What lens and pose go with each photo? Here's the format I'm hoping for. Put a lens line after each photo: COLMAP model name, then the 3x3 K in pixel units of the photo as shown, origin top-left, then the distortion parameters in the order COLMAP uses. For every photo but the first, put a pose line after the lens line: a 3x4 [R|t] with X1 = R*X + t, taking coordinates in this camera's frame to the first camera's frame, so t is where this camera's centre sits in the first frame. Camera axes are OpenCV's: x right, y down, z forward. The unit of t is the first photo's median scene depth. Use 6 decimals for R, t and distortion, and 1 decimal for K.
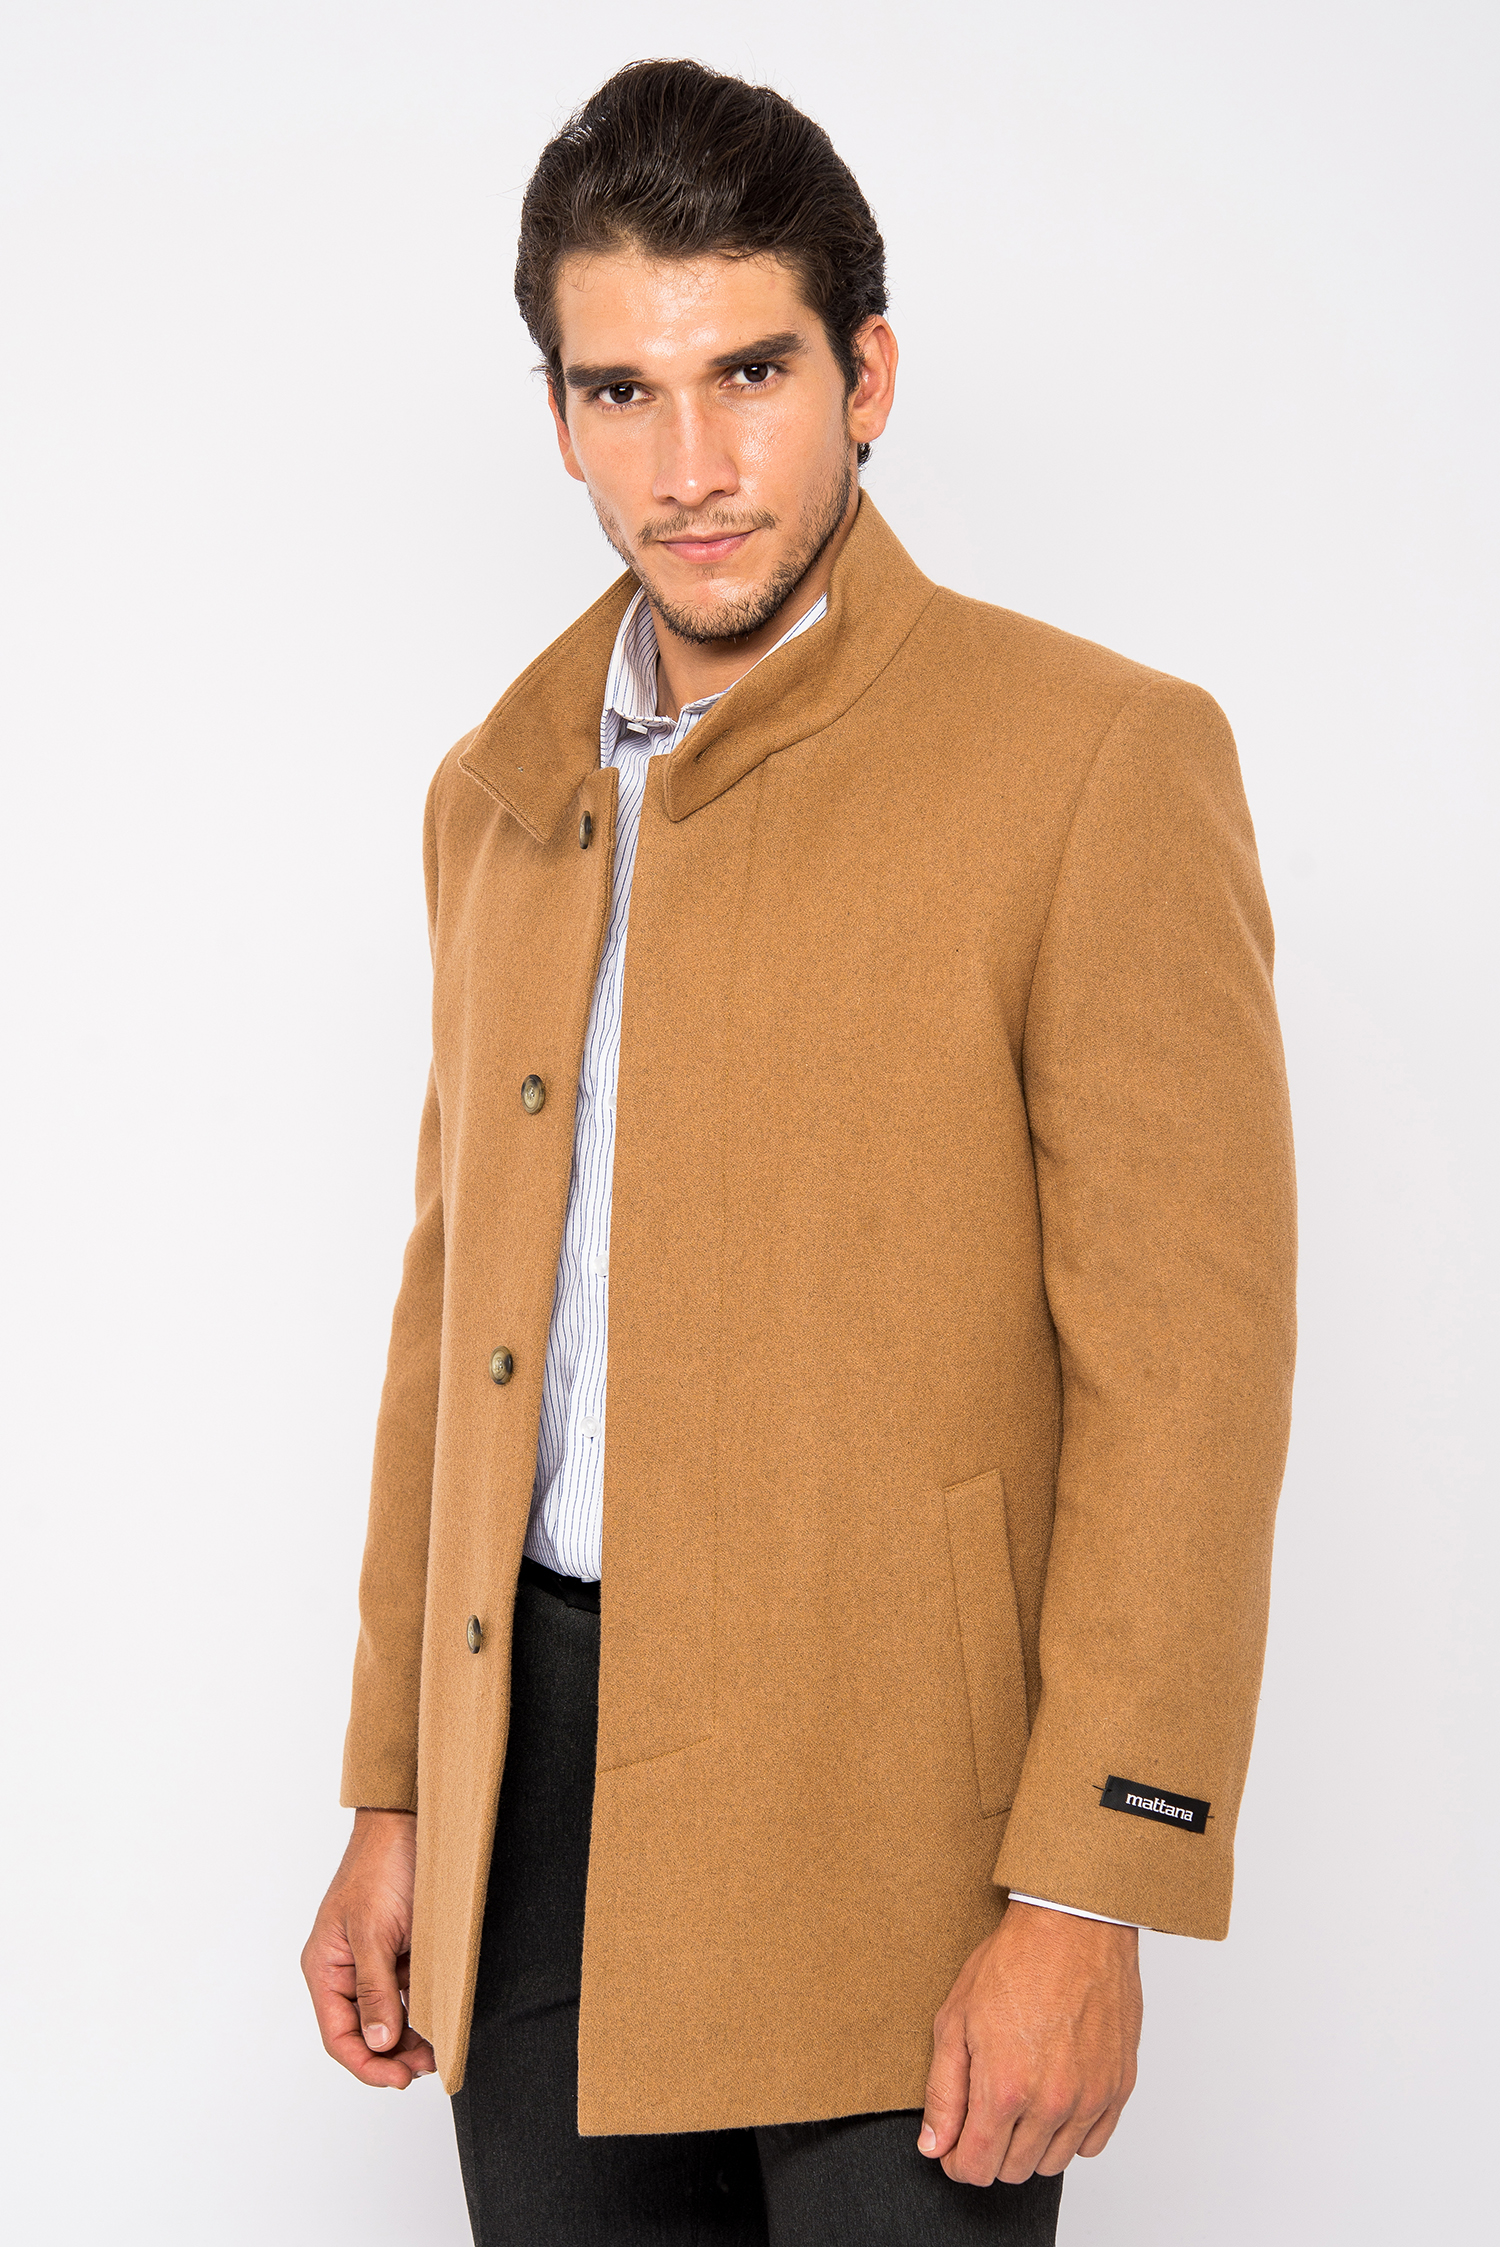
lens RADIAL K [[3585.3, 0, 751.5], [0, 3585.3, 1180.6], [0, 0, 1]] dist [0.223660, -3.517379]
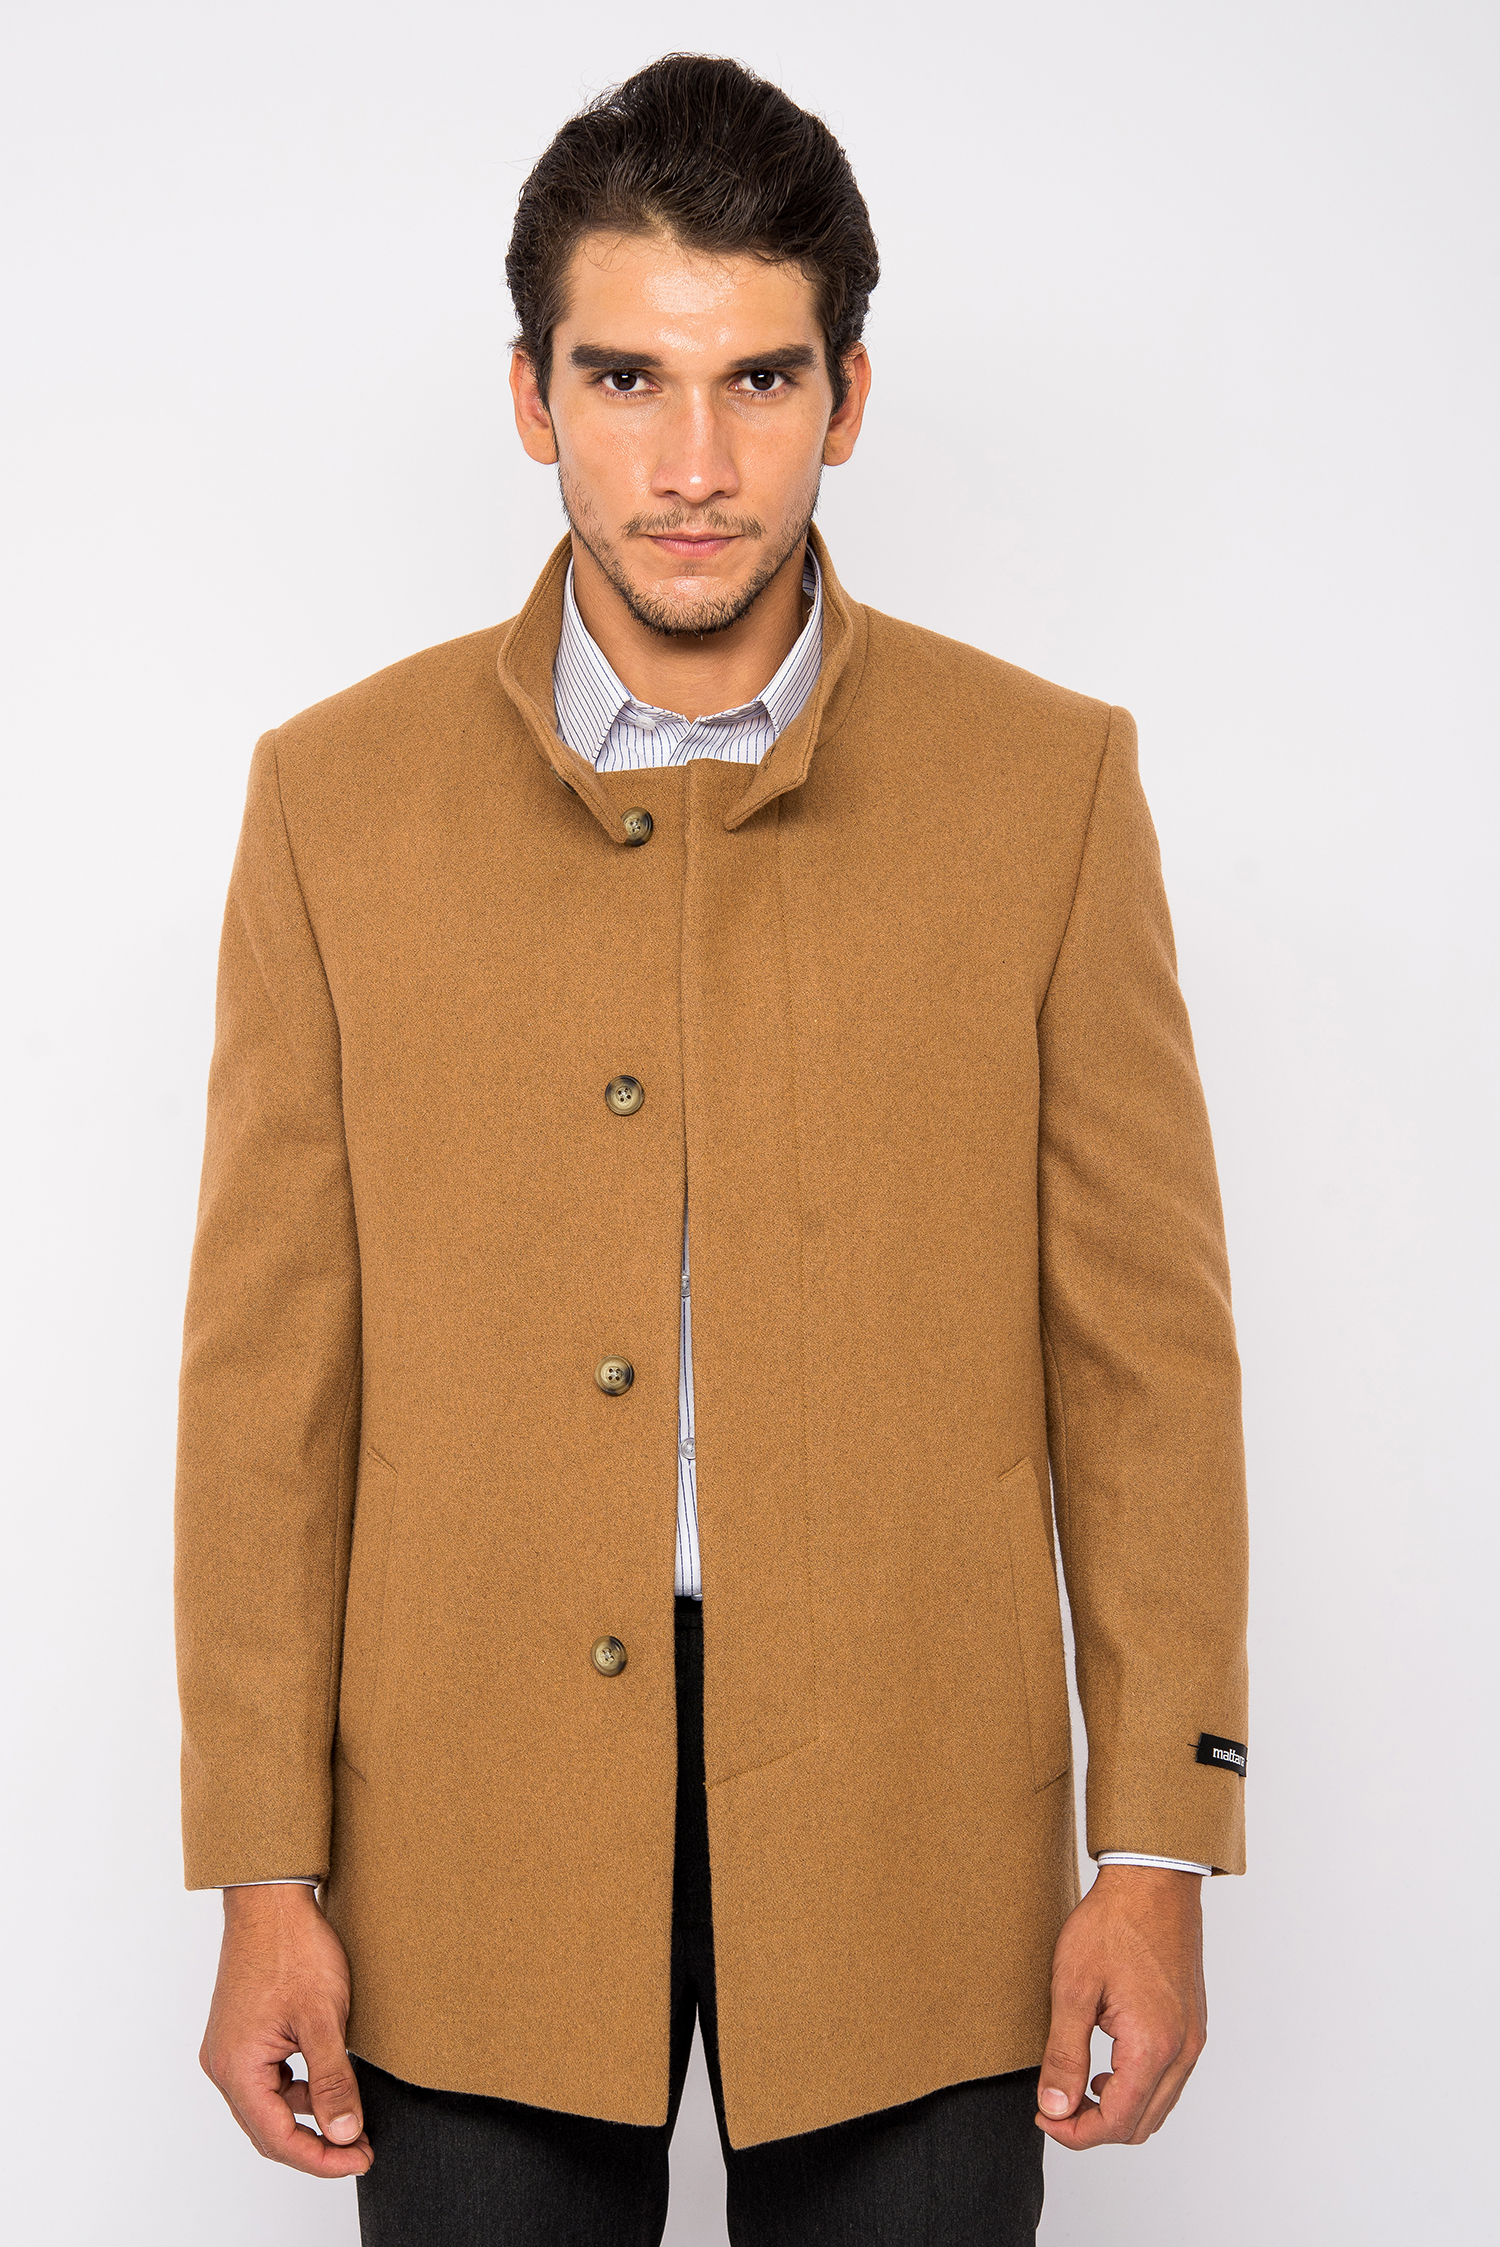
lens RADIAL K [[3585.3, 0, 751.5], [0, 3585.3, 1180.6], [0, 0, 1]] dist [0.223660, -3.517379]
pose [[0.802346, -0.011416, 0.596750, -0.599754], [-0.000171, 0.999813, 0.019356, -0.020561], [-0.596859, -0.015632, 0.802194, 0.194018]]
